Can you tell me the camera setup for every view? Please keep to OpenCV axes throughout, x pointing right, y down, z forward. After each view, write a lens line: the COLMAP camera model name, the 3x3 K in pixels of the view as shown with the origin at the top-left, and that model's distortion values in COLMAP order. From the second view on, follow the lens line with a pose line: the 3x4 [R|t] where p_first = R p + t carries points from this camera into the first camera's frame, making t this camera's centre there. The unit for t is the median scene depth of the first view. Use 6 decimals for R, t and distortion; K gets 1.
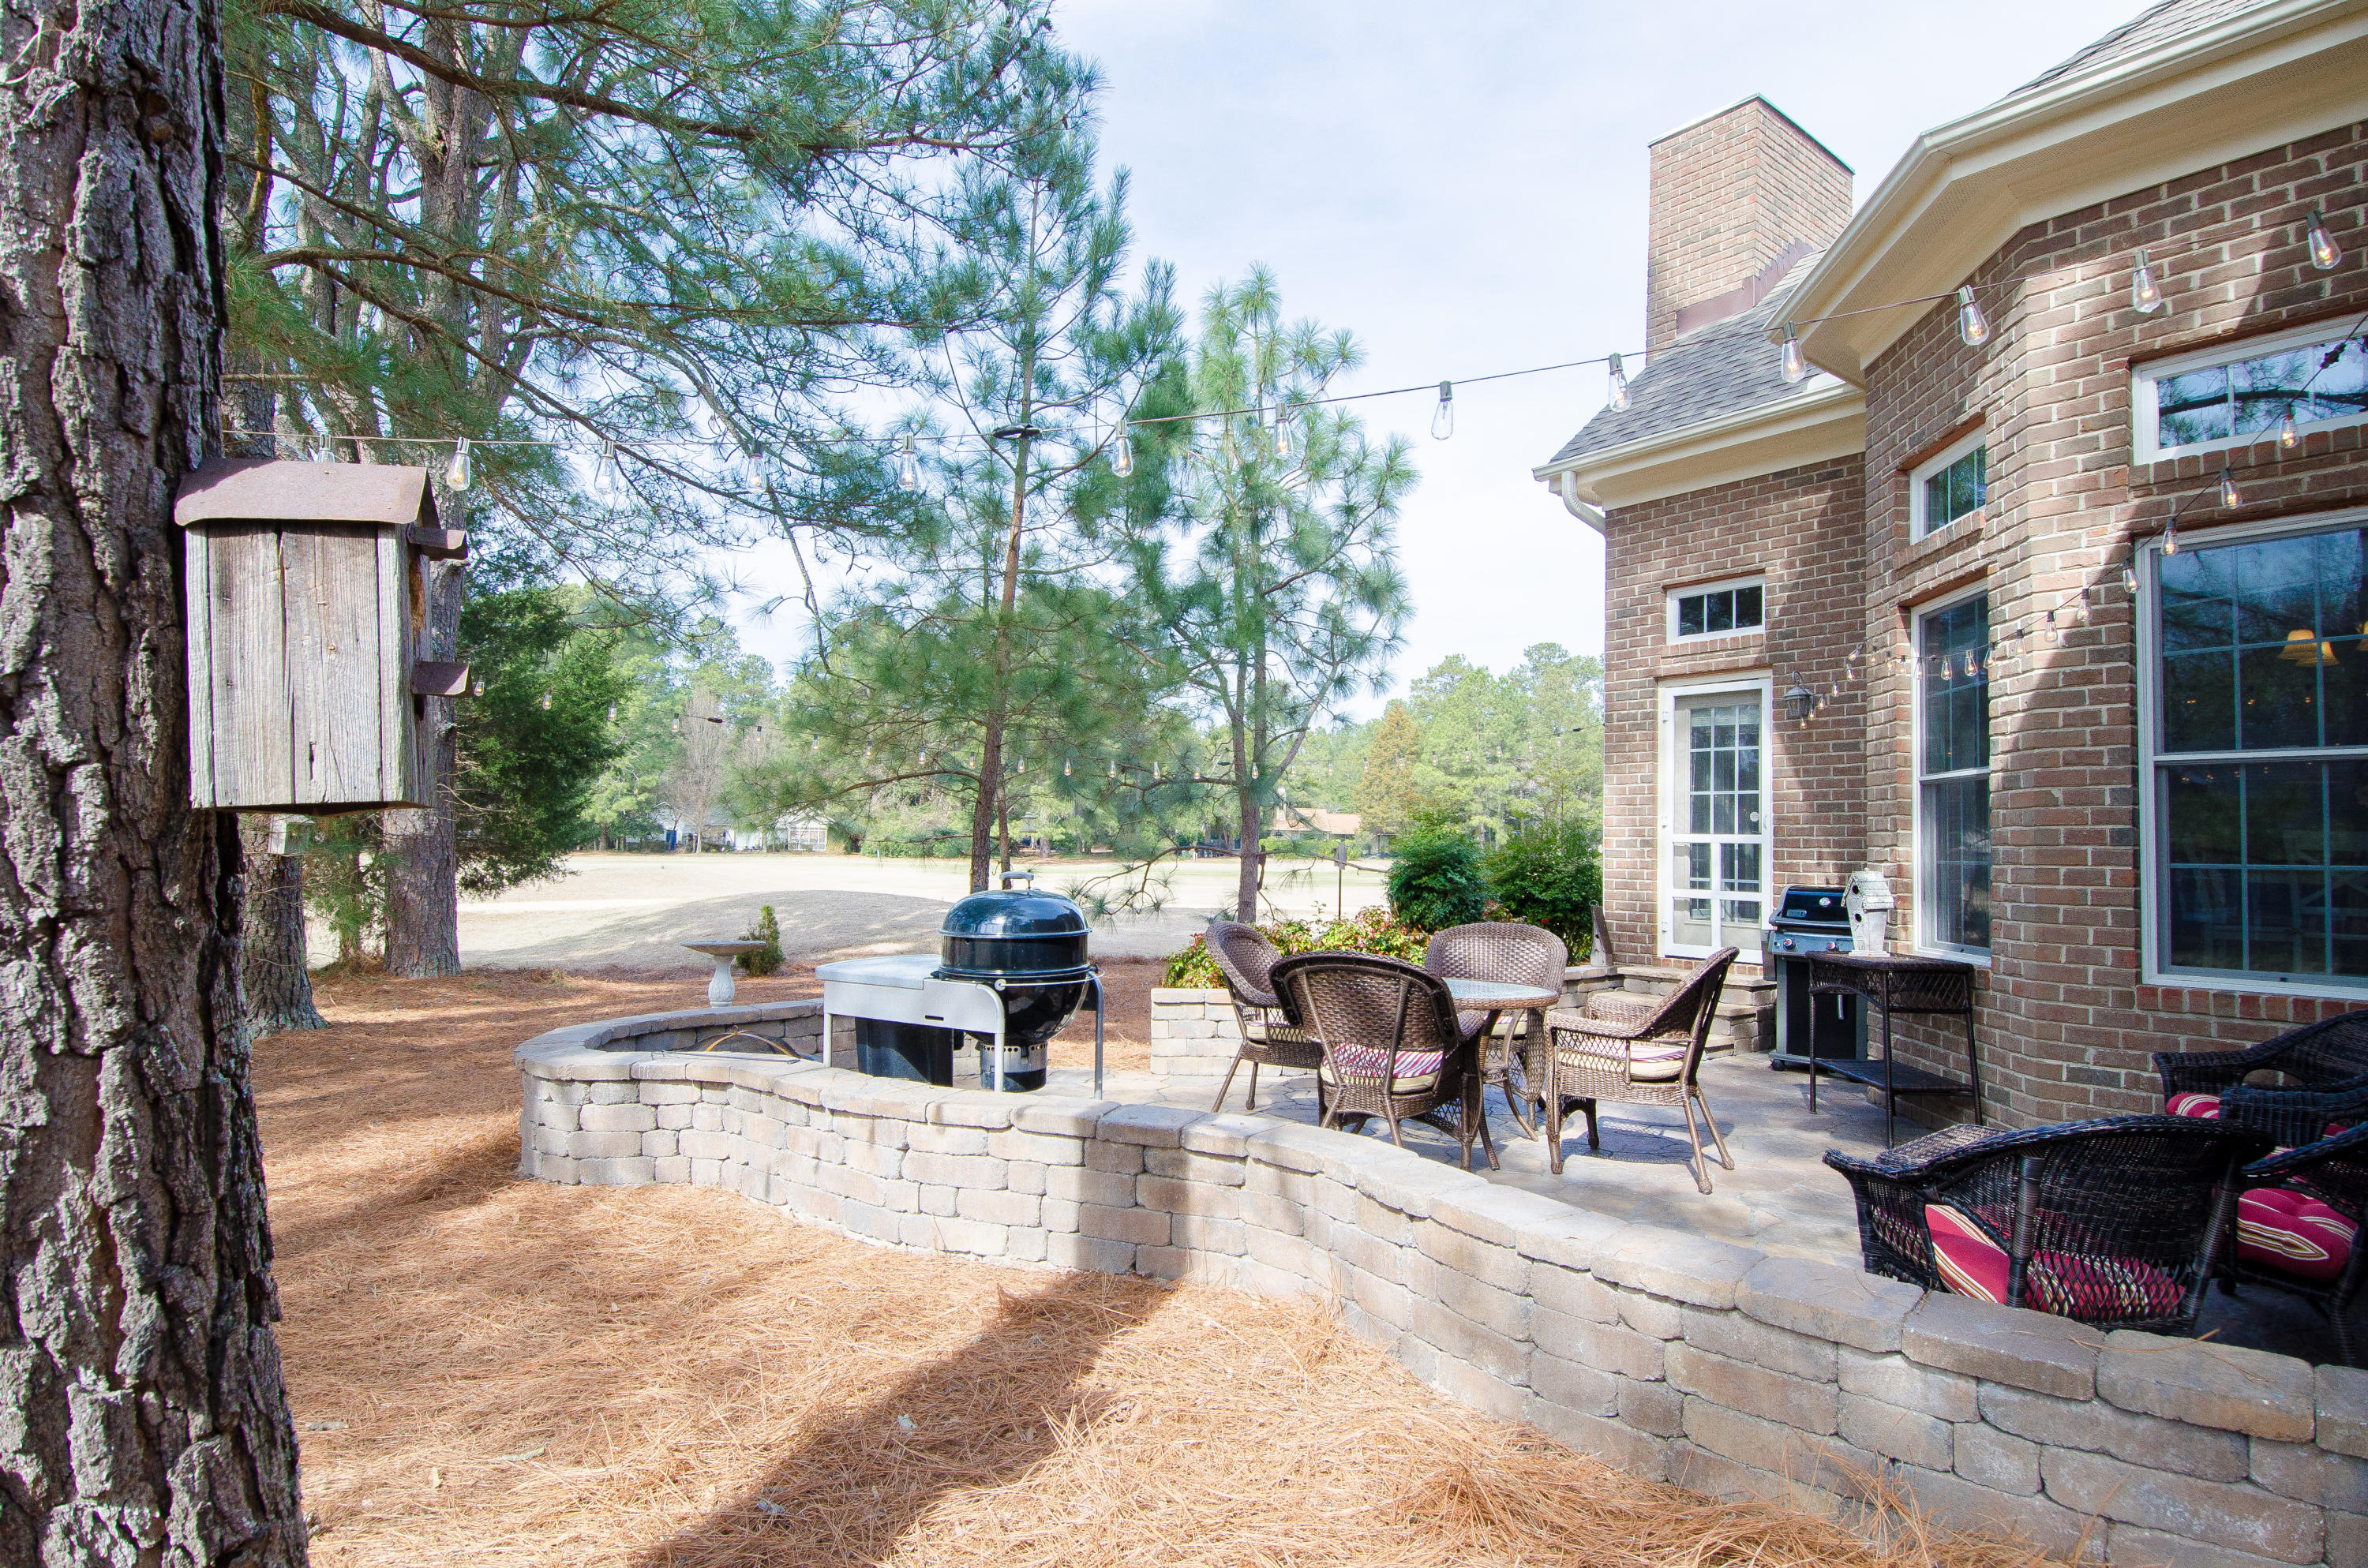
lens RADIAL K [[1239.7, 0, 1193.2], [0, 1239.7, 790.2], [0, 0, 1]] dist [0.048604, -0.054464]
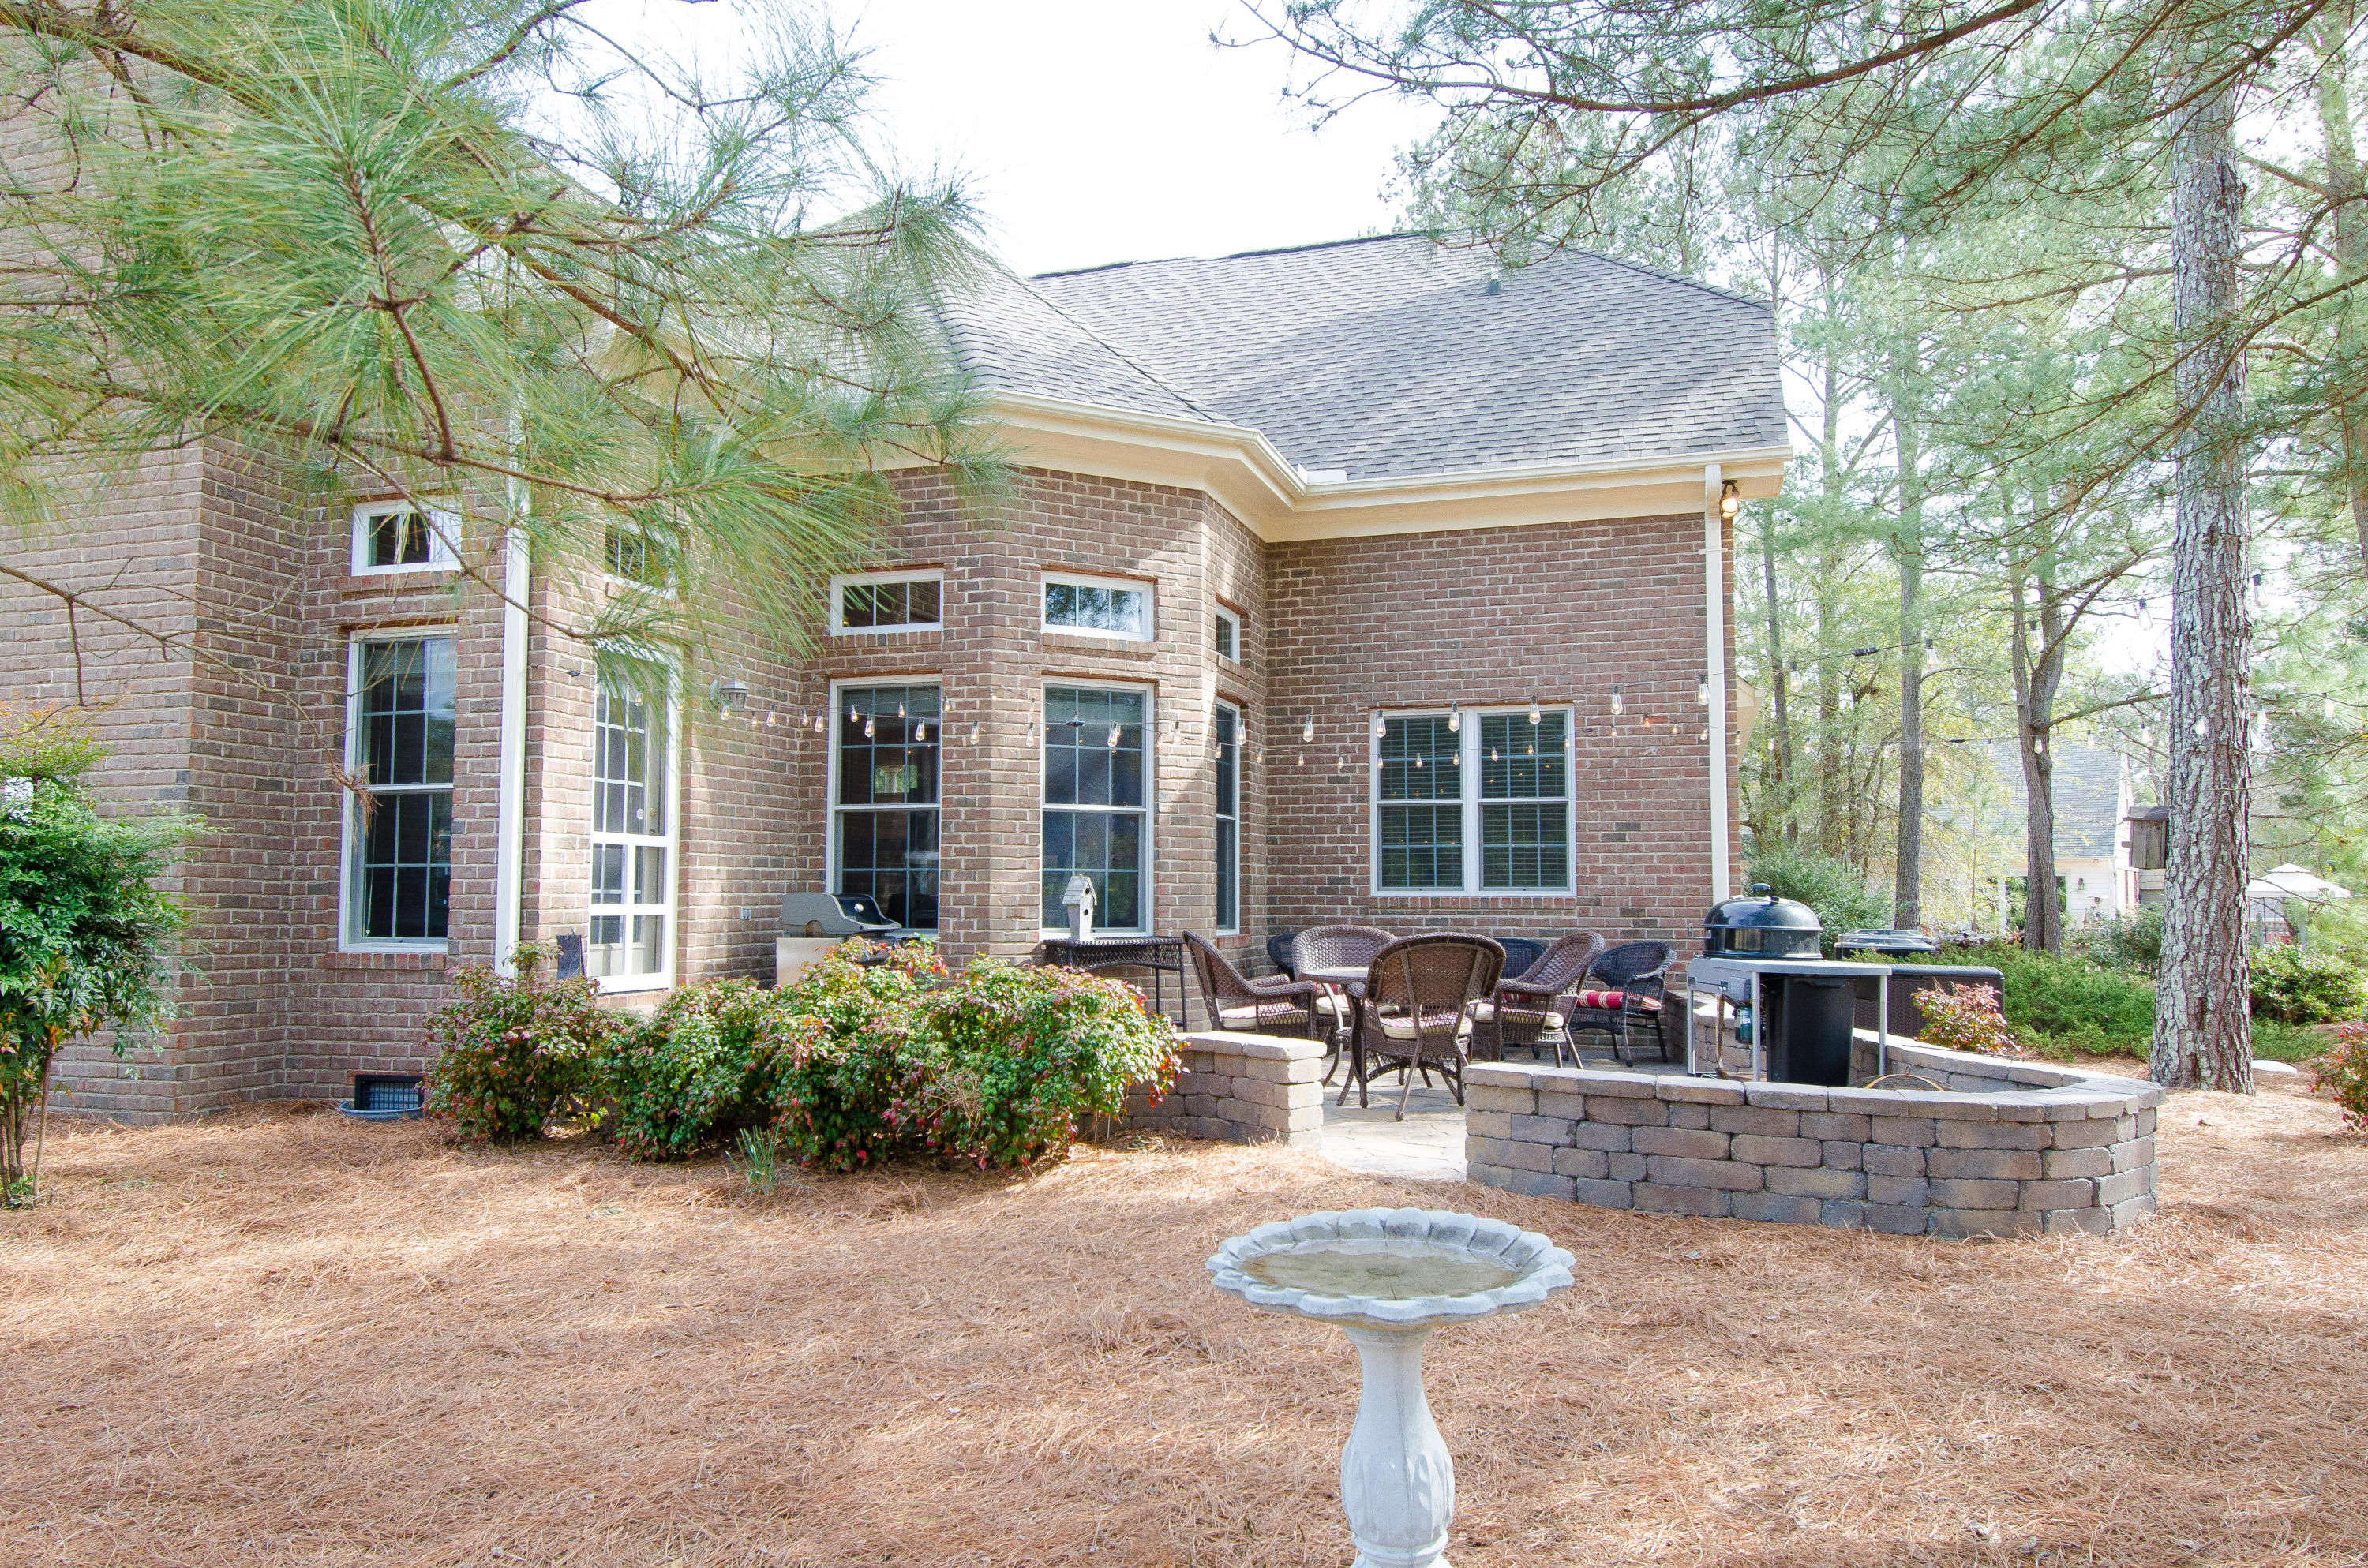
lens RADIAL K [[1629.3, 0, 1184.0], [0, 1629.3, 784.0], [0, 0, 1]] dist [0.064803, -0.000218]
pose [[-0.569087, 0.040345, 0.821287, -0.912151], [-0.051563, 0.995079, -0.084612, 0.103834], [-0.820659, -0.090499, -0.564206, 1.832277]]
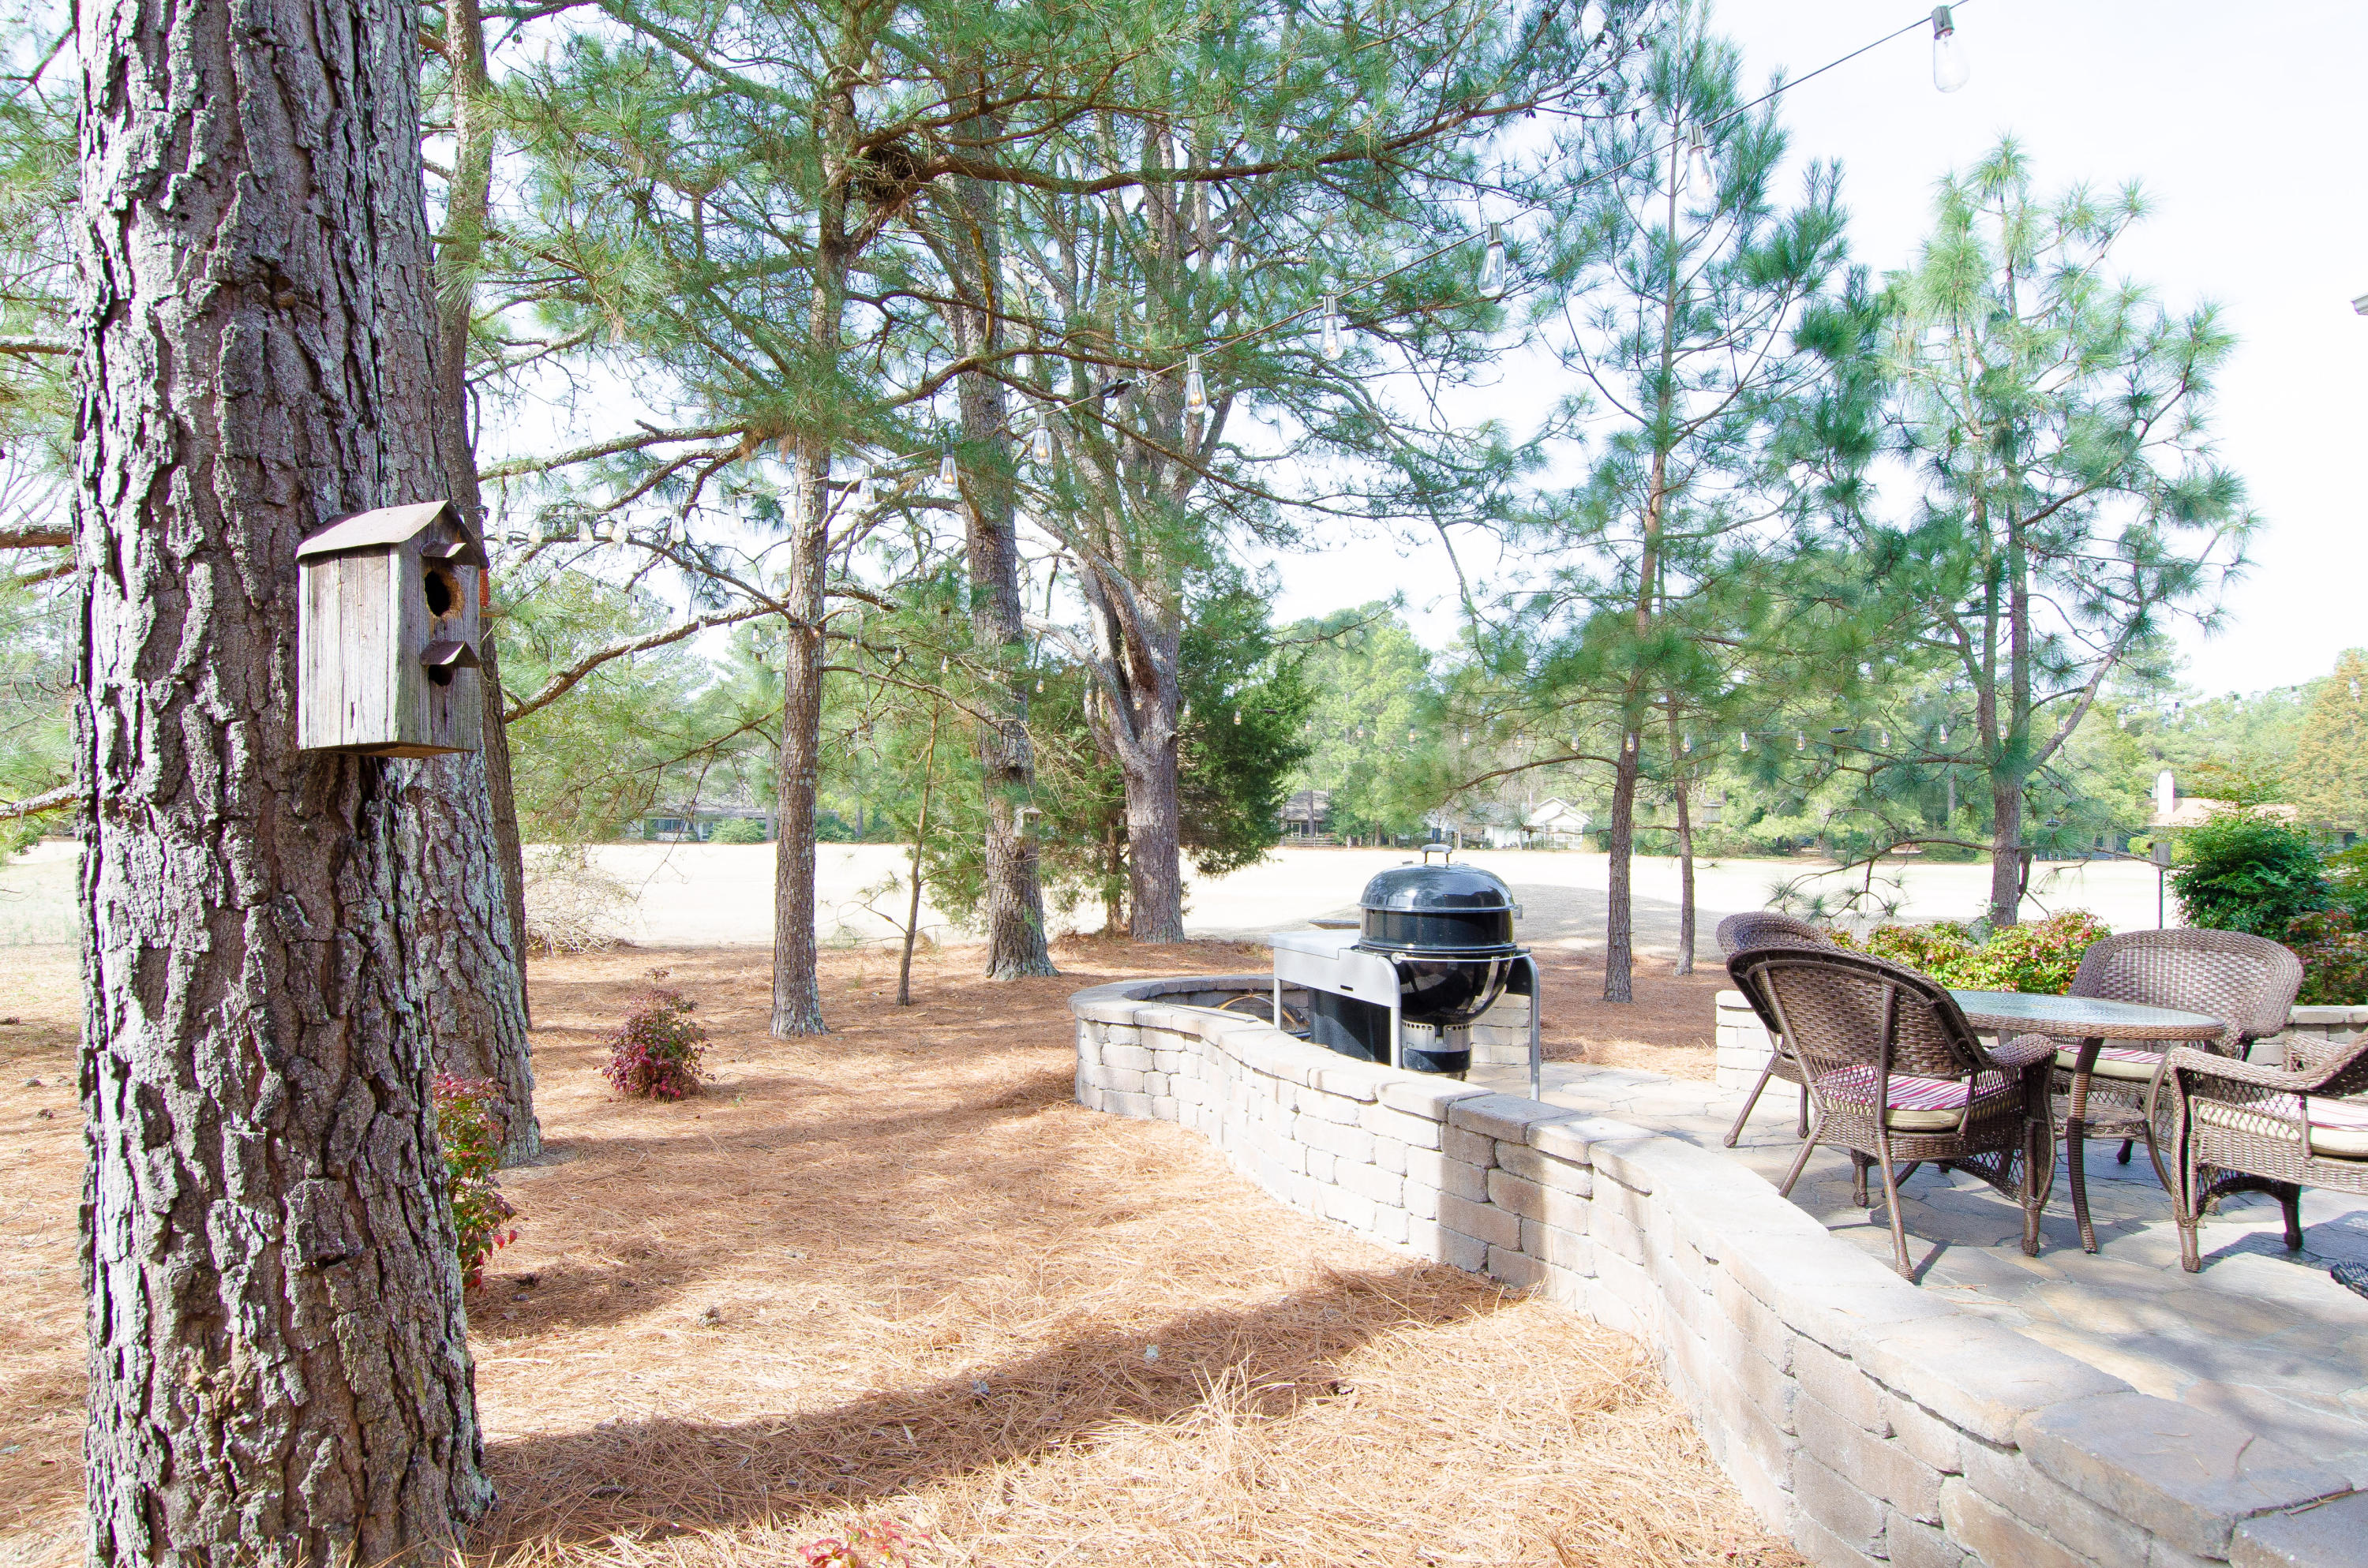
lens RADIAL K [[1239.7, 0, 1193.2], [0, 1239.7, 790.2], [0, 0, 1]] dist [0.048604, -0.054464]
pose [[0.826159, -0.020231, -0.563074, 0.176851], [0.020782, 0.999769, -0.005429, 0.017803], [0.563054, -0.007217, 0.826389, 0.069695]]
